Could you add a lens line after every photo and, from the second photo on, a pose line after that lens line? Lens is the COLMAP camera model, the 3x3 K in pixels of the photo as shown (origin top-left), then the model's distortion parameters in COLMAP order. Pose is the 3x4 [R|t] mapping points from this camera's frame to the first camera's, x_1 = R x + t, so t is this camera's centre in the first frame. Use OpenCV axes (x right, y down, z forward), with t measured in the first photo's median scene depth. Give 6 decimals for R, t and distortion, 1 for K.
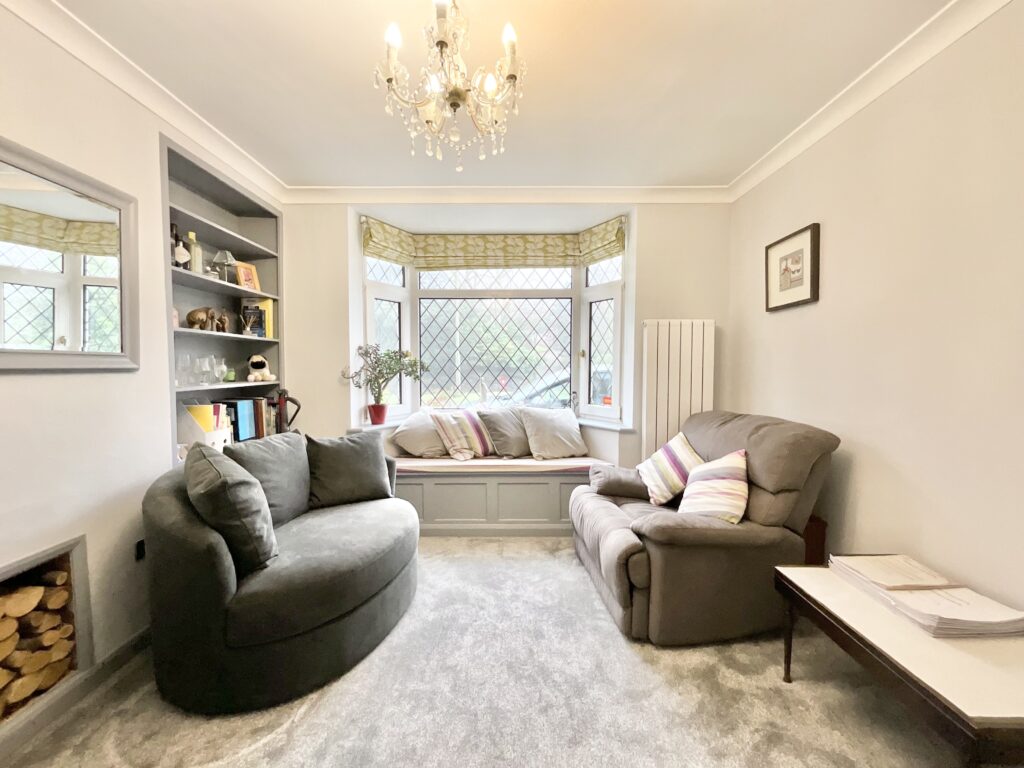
lens RADIAL K [[415.4, 0, 512.0], [0, 415.4, 384.0], [0, 0, 1]] dist [-0.000915, -0.000113]
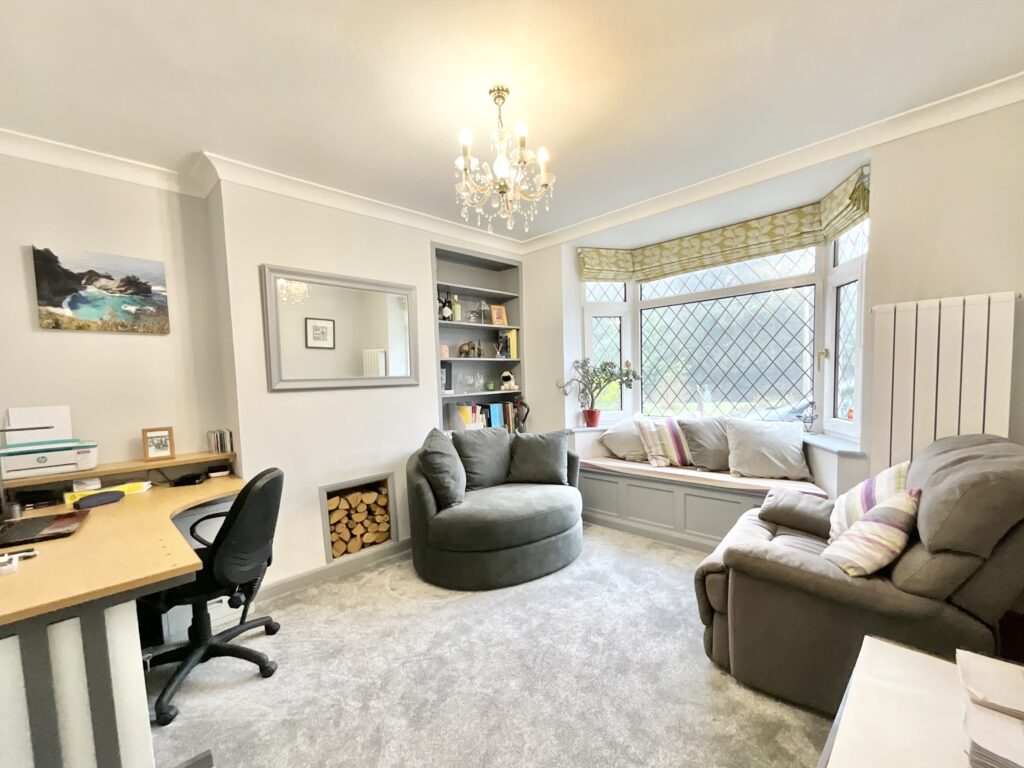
lens RADIAL K [[430.8, 0, 511.4], [0, 430.8, 409.0], [0, 0, 1]] dist [-0.000147, 0.000131]
pose [[0.706203, 0.029710, -0.707386, 0.421999], [0.002328, 0.999016, 0.044283, -0.007737], [0.708006, -0.032920, 0.705439, -0.005323]]
